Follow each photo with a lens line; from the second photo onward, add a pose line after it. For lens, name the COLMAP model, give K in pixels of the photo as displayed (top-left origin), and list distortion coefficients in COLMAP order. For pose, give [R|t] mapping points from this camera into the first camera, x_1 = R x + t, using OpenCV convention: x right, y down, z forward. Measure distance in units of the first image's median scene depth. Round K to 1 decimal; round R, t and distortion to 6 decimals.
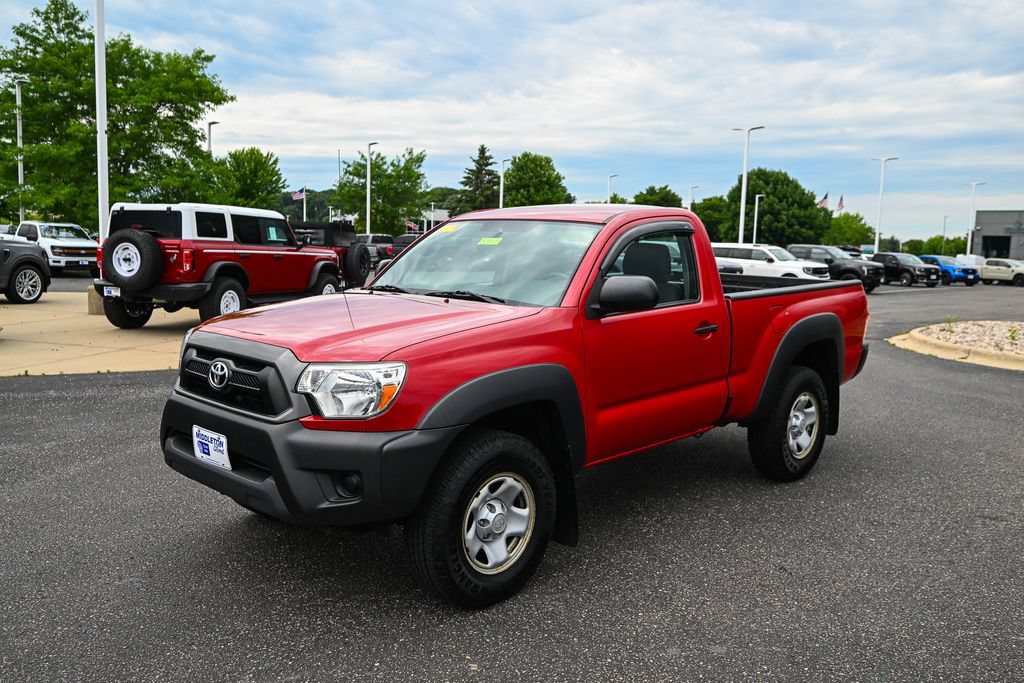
lens RADIAL K [[877.4, 0, 514.8], [0, 877.4, 339.3], [0, 0, 1]] dist [-0.007213, -0.005446]
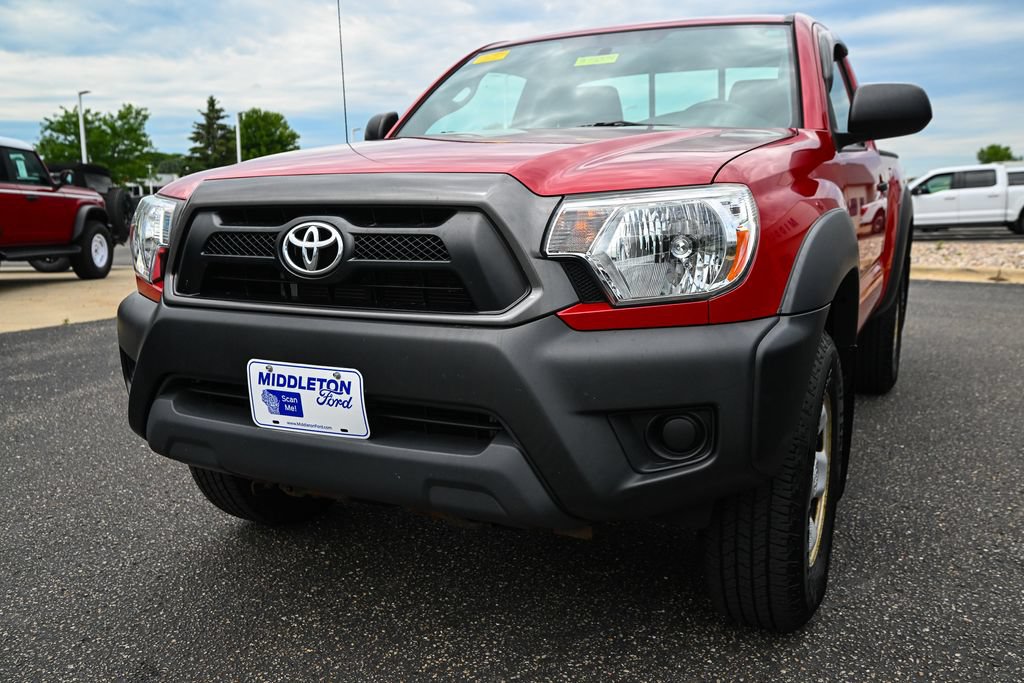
lens RADIAL K [[877.4, 0, 514.9], [0, 877.4, 339.8], [0, 0, 1]] dist [-0.007213, -0.005446]
pose [[0.953937, -0.079046, 0.289406, -0.057057], [0.066550, 0.996386, 0.052784, 0.011011], [-0.292533, -0.031093, 0.955750, 0.076212]]
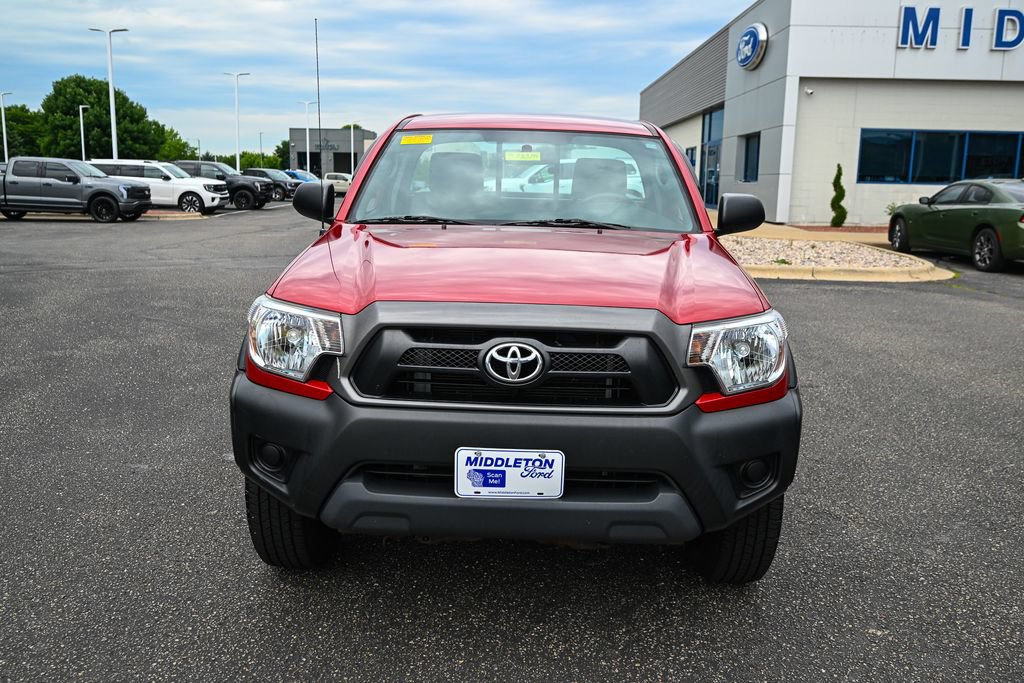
lens RADIAL K [[877.4, 0, 512.7], [0, 877.4, 337.4], [0, 0, 1]] dist [-0.007213, -0.005446]
pose [[0.730969, -0.135194, 0.668885, -0.117365], [0.073600, 0.990080, 0.119682, -0.008591], [-0.678431, -0.038254, 0.733668, 0.079314]]
